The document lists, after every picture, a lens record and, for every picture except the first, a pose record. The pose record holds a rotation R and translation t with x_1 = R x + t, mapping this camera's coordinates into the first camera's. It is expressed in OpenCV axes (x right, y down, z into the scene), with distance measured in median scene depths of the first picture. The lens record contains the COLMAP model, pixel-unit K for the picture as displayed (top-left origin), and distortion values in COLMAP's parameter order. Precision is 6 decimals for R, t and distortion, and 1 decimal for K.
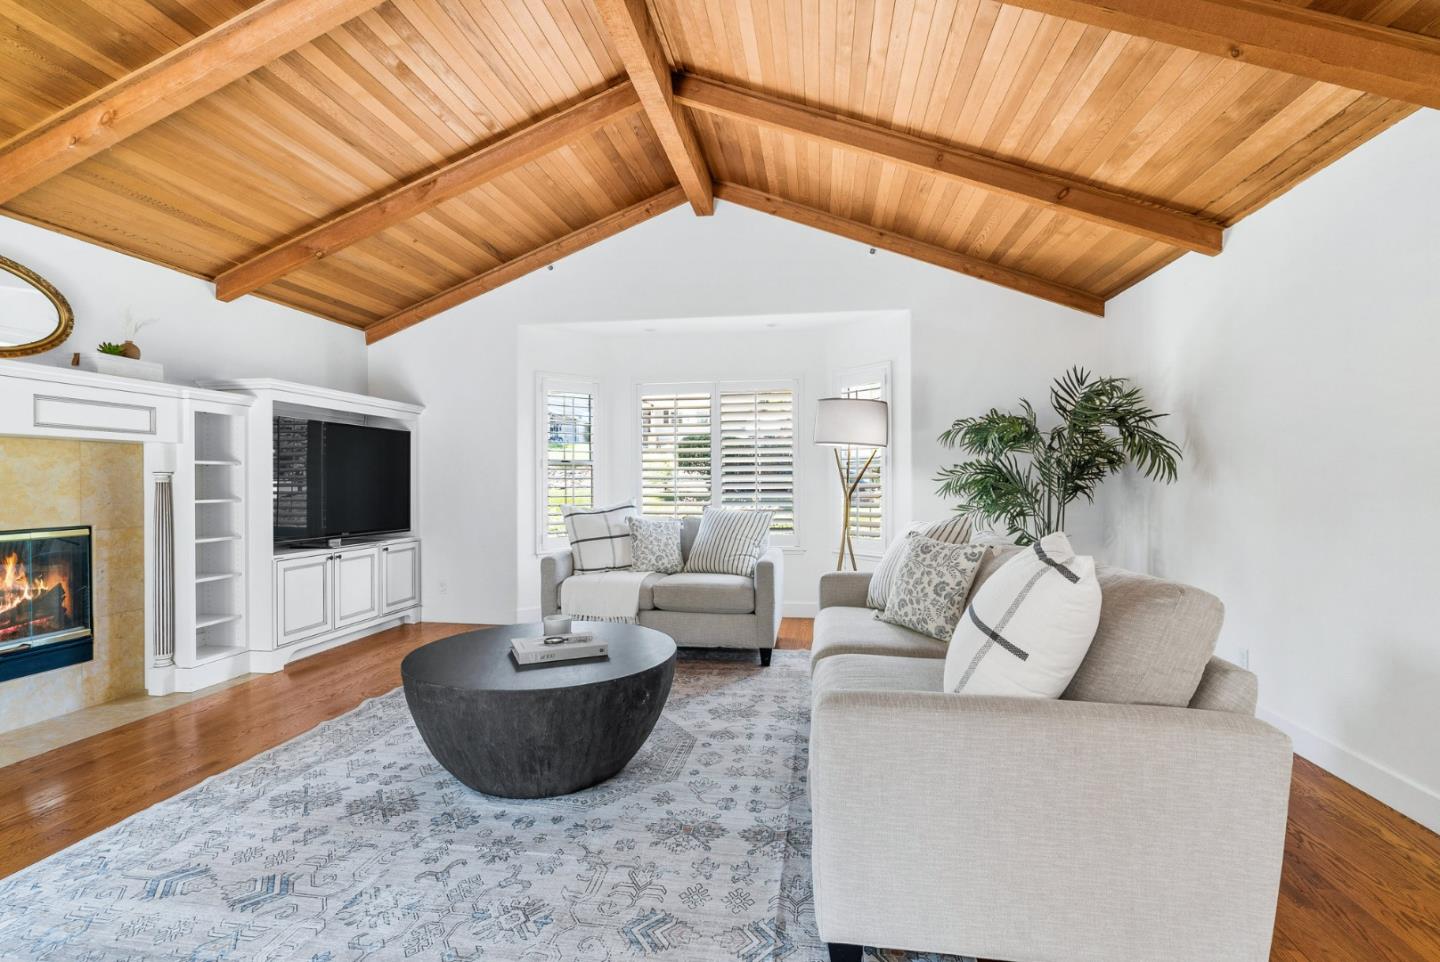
lens RADIAL K [[656.5, 0, 720.0], [0, 656.5, 481.0], [0, 0, 1]] dist [-0.004199, 0.001048]
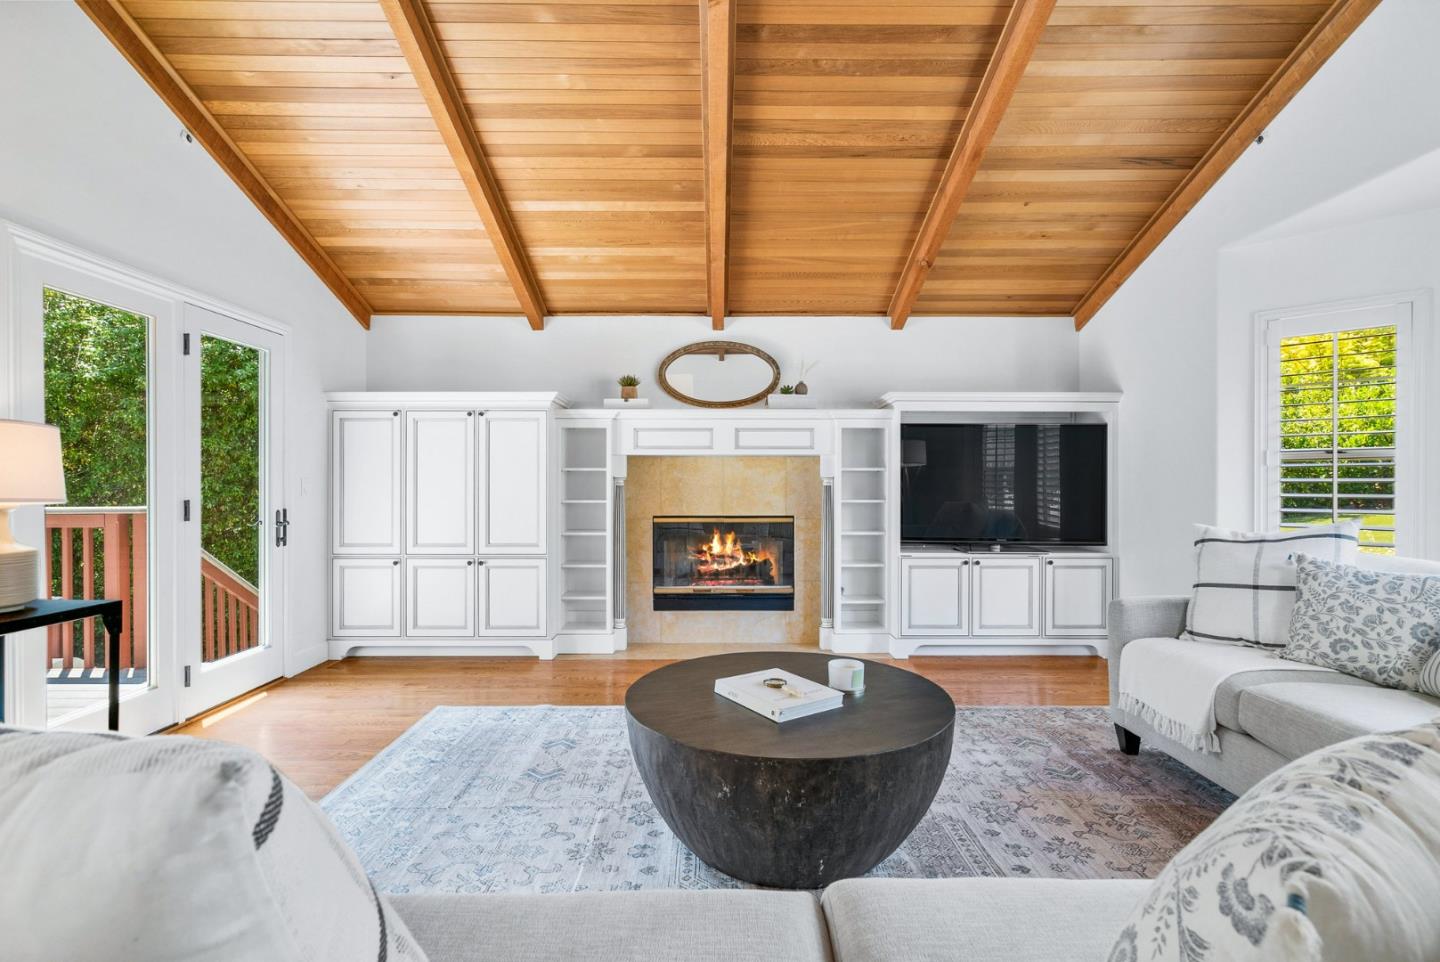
lens RADIAL K [[653.1, 0, 723.3], [0, 653.1, 484.8], [0, 0, 1]] dist [-0.002884, 0.000319]
pose [[0.160888, 0.003082, -0.986968, 0.401202], [-0.001509, 0.999995, 0.002876, -0.002557], [0.986971, 0.001027, 0.160892, 0.607984]]
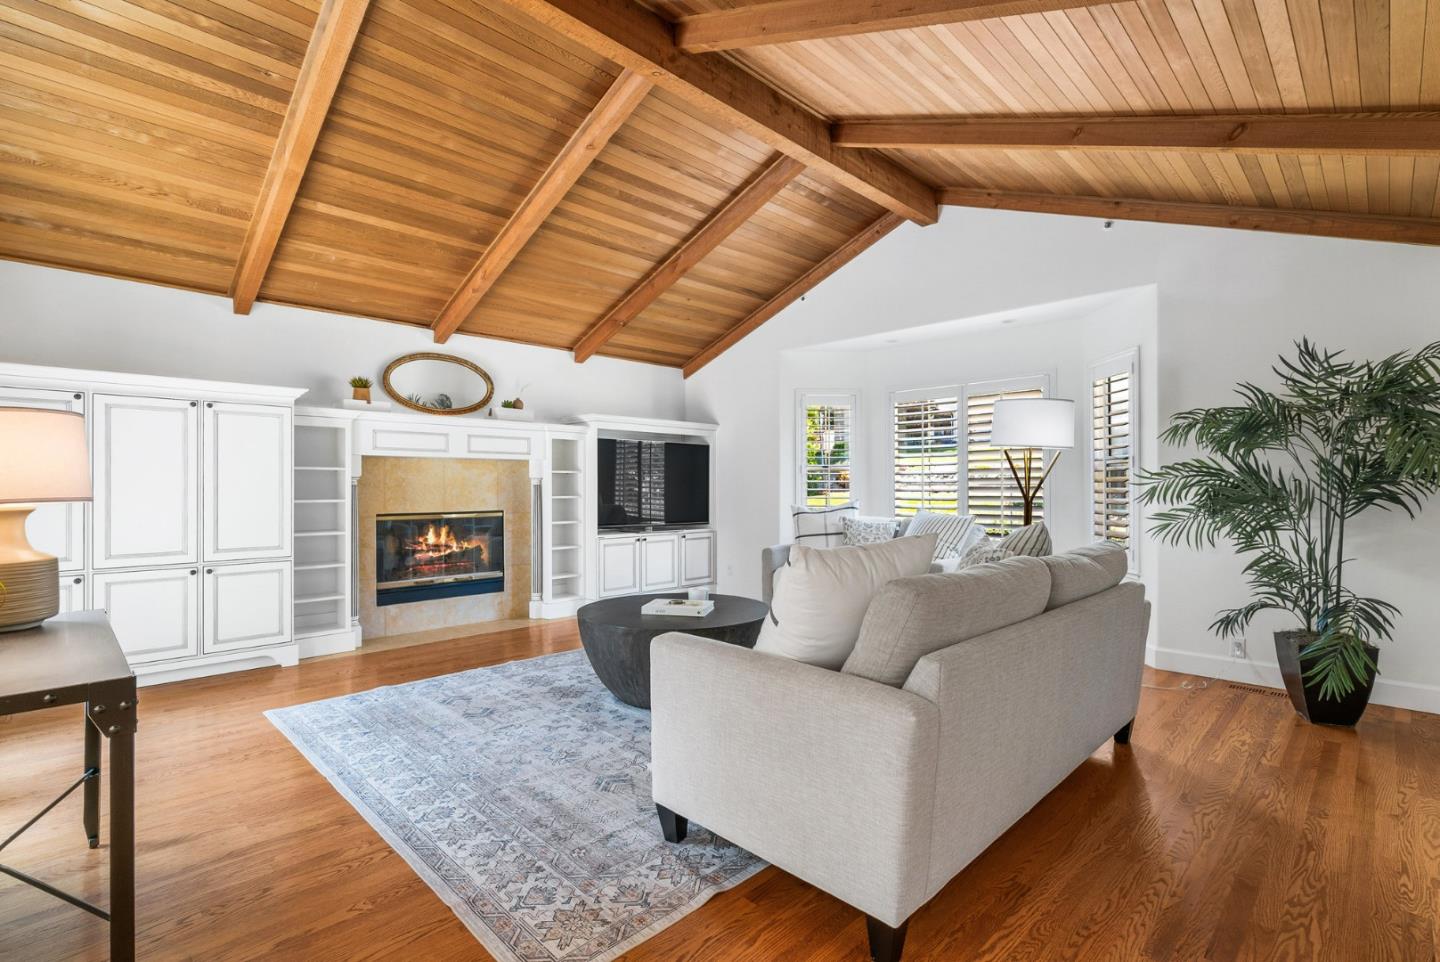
lens RADIAL K [[671.8, 0, 720.2], [0, 671.8, 483.8], [0, 0, 1]] dist [-0.004971, 0.000901]
pose [[0.805842, 0.001740, -0.592127, 0.482987], [-0.002213, 0.999998, -0.000074, -0.001043], [0.592126, 0.001370, 0.805844, -0.047908]]
